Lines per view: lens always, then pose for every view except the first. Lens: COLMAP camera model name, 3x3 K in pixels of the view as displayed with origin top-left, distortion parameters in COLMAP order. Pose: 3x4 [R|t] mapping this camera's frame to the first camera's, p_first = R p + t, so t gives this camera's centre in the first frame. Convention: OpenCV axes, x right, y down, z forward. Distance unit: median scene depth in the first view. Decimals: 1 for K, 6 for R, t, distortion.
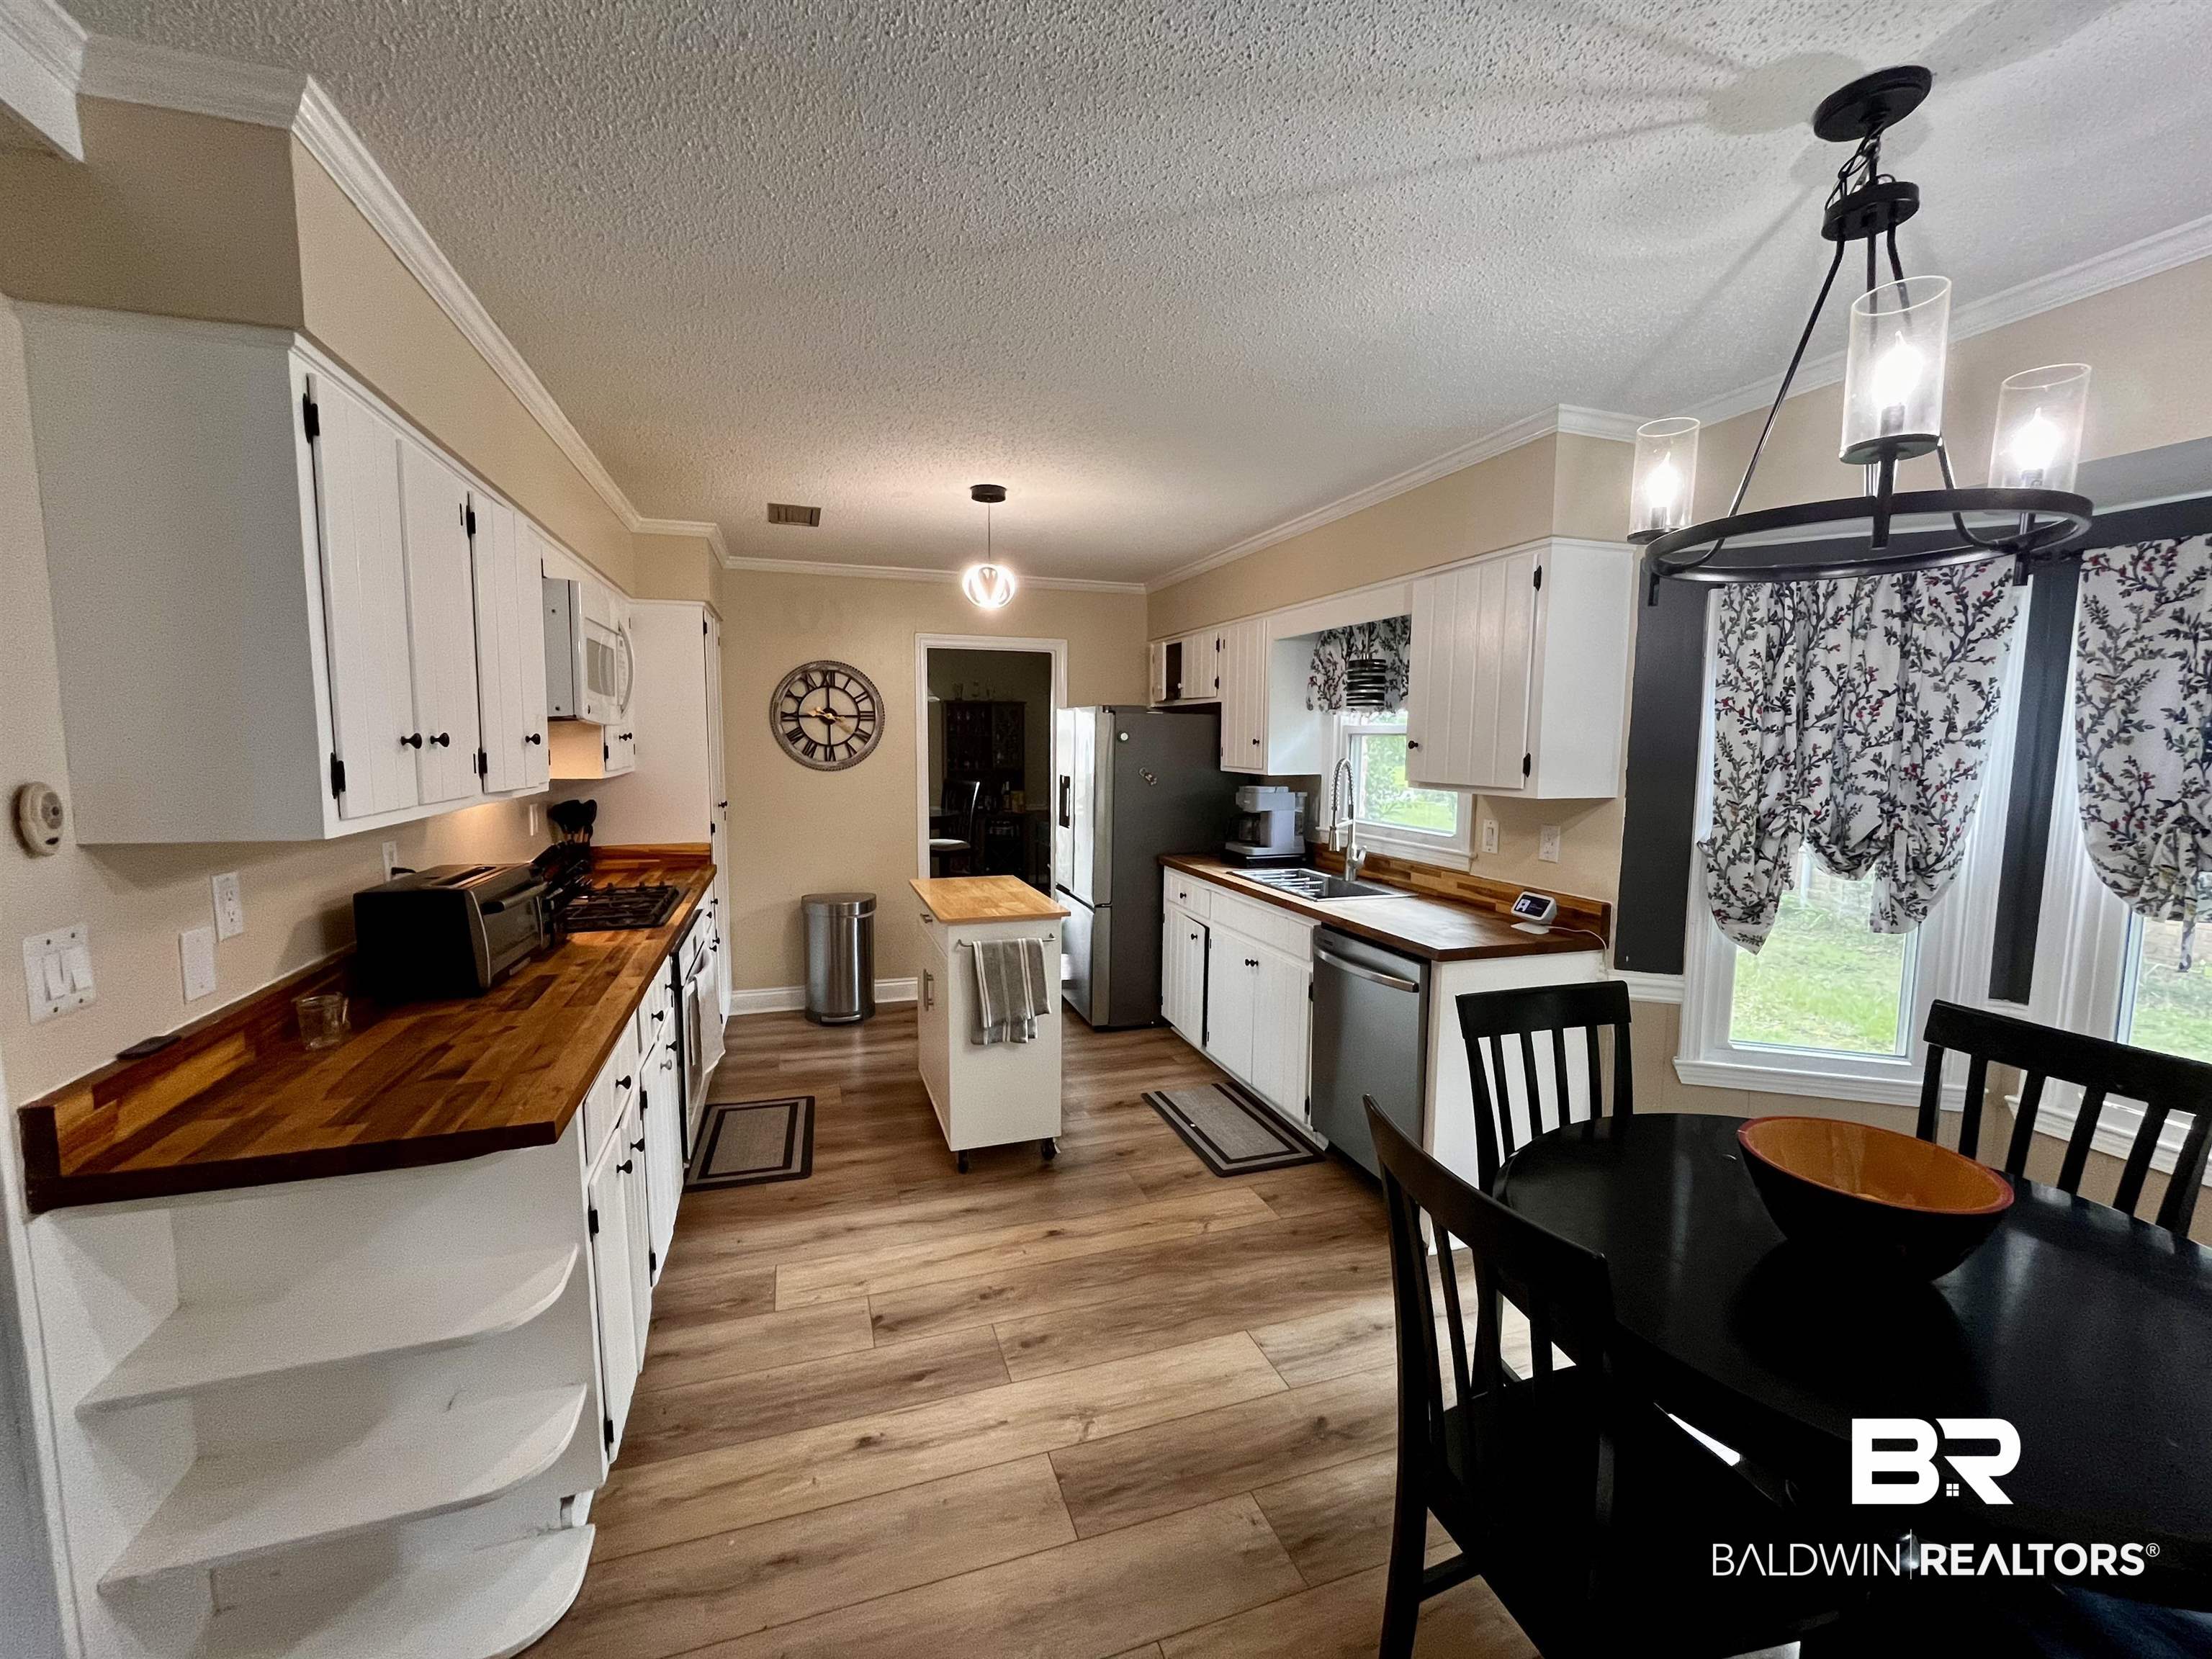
lens RADIAL K [[903.6, 0, 1104.3], [0, 903.6, 831.3], [0, 0, 1]] dist [0.000128, -0.000006]
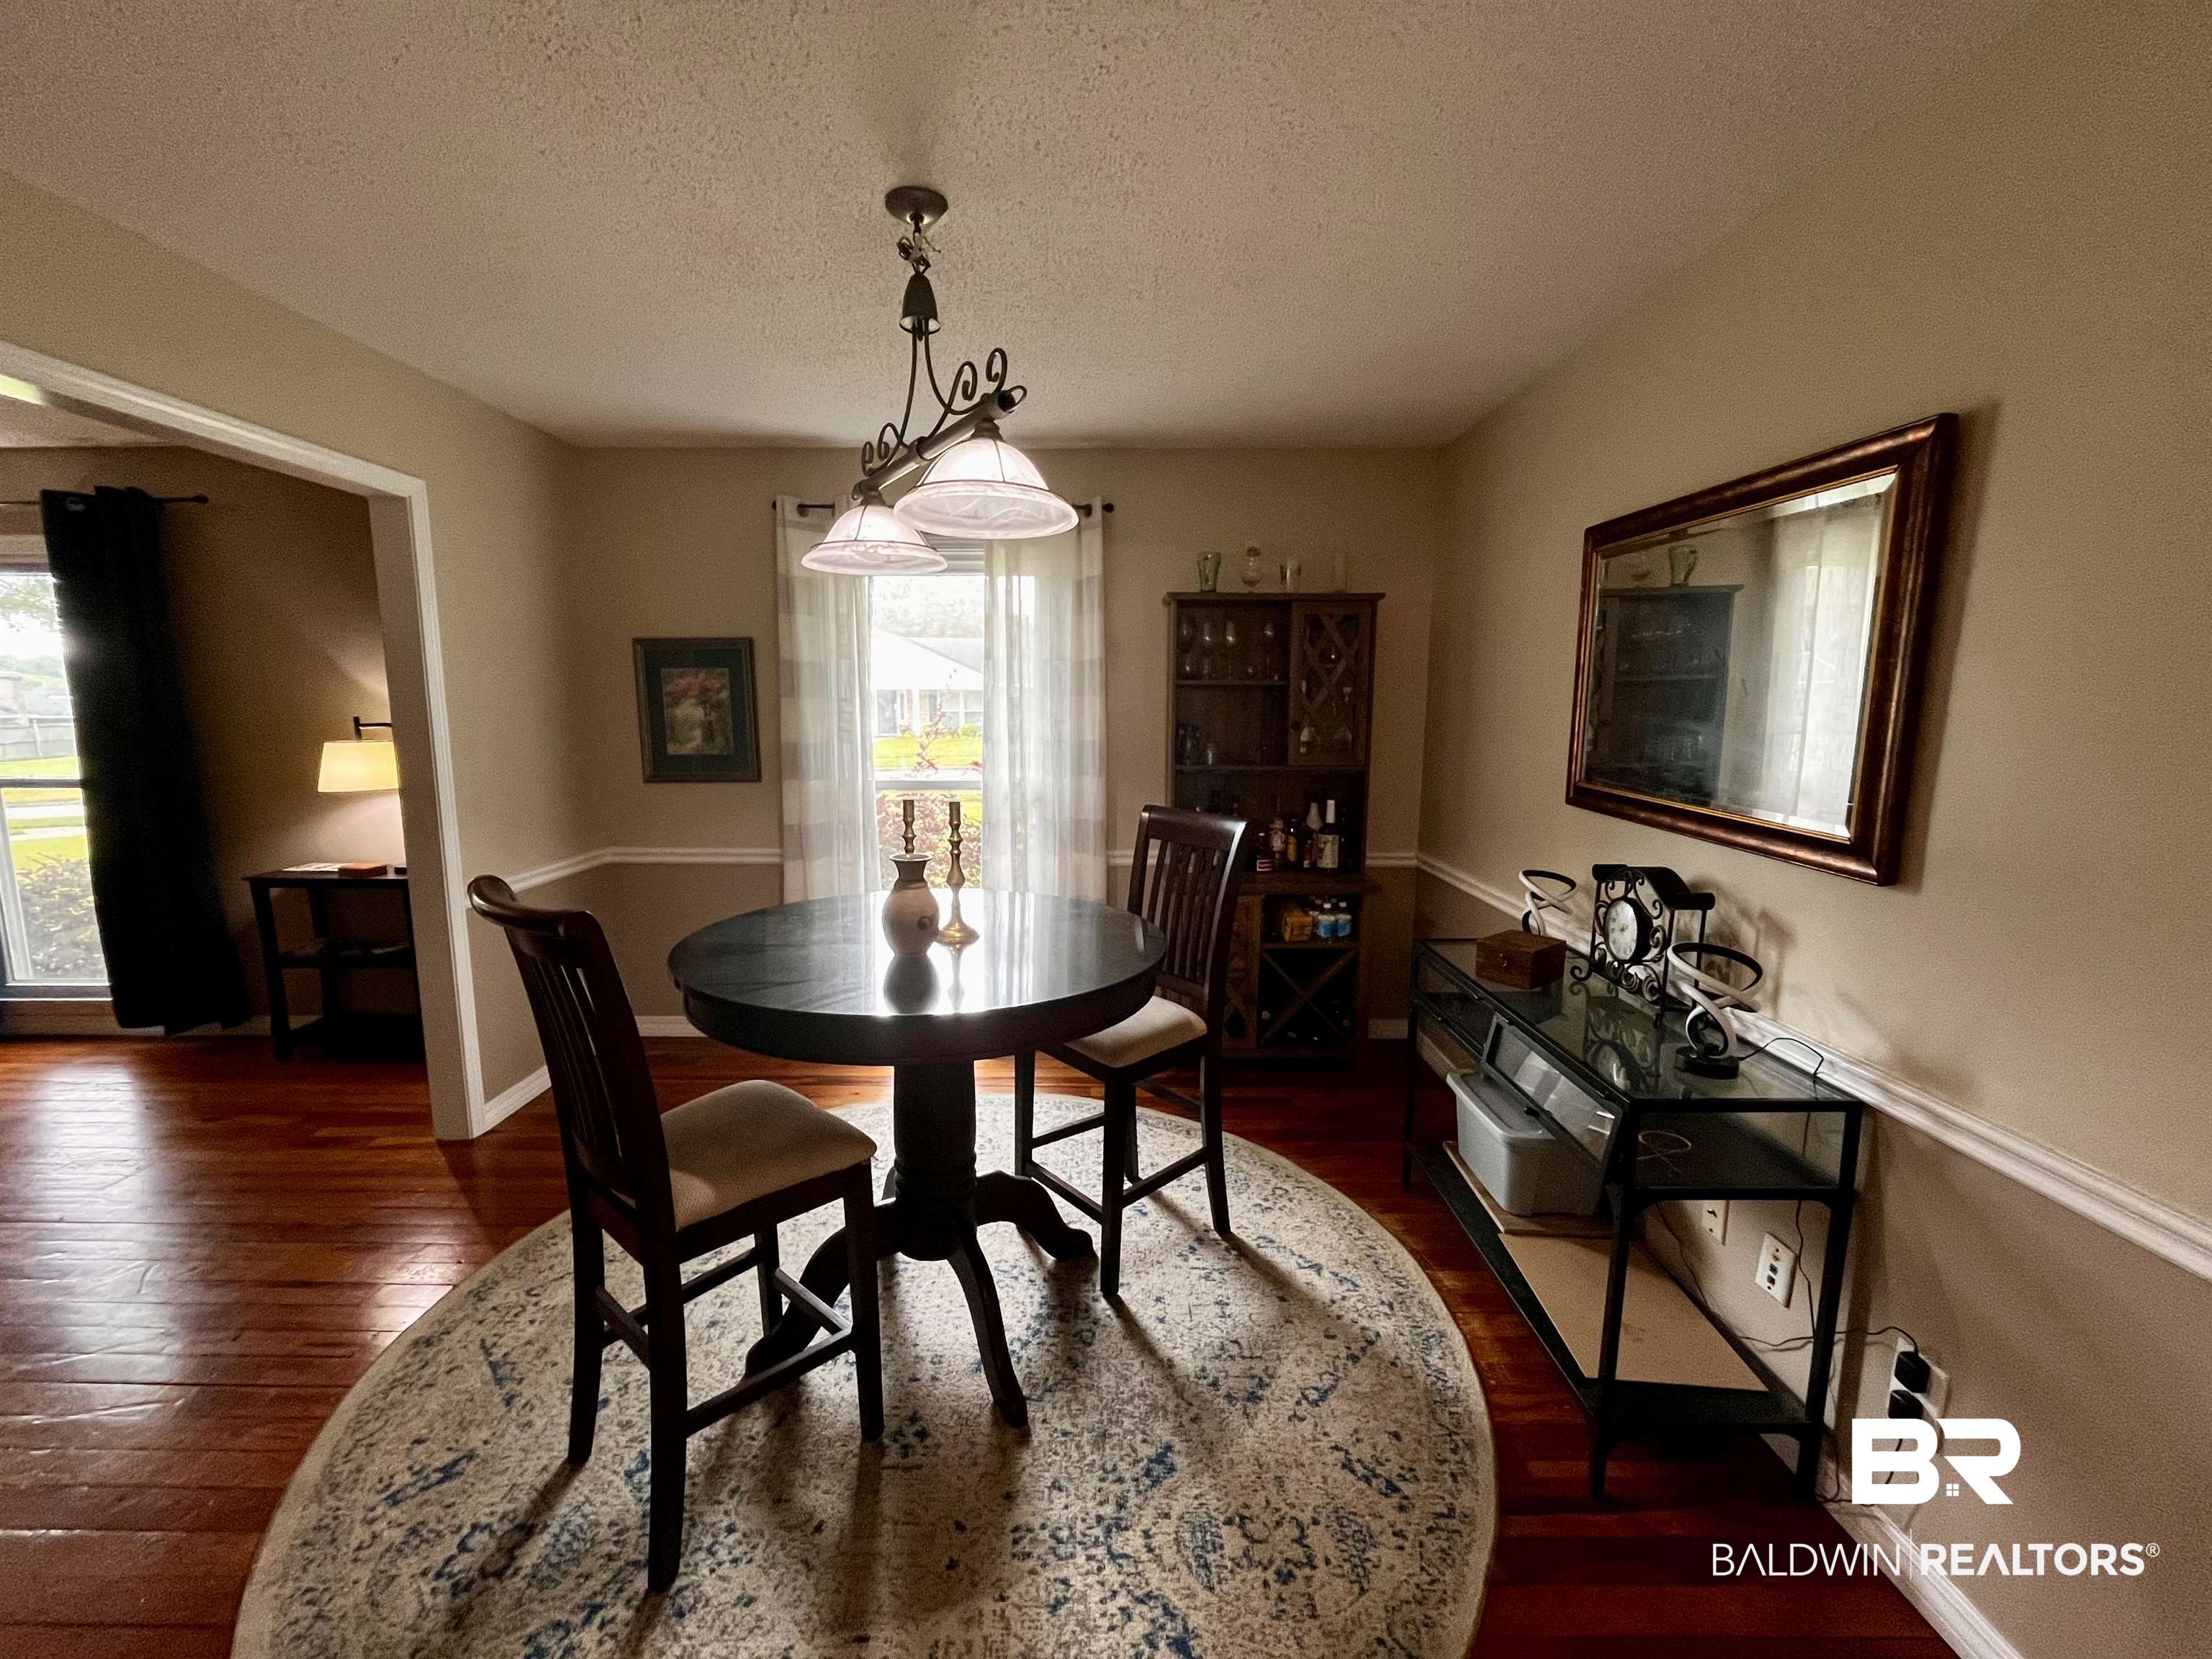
lens RADIAL K [[903.6, 0, 1101.2], [0, 903.6, 826.4], [0, 0, 1]] dist [0.000128, -0.000006]
pose [[0.945636, 0.041446, -0.322576, -0.115436], [-0.028478, 0.998589, 0.044822, -0.093166], [0.323978, -0.033199, 0.945482, 0.956981]]
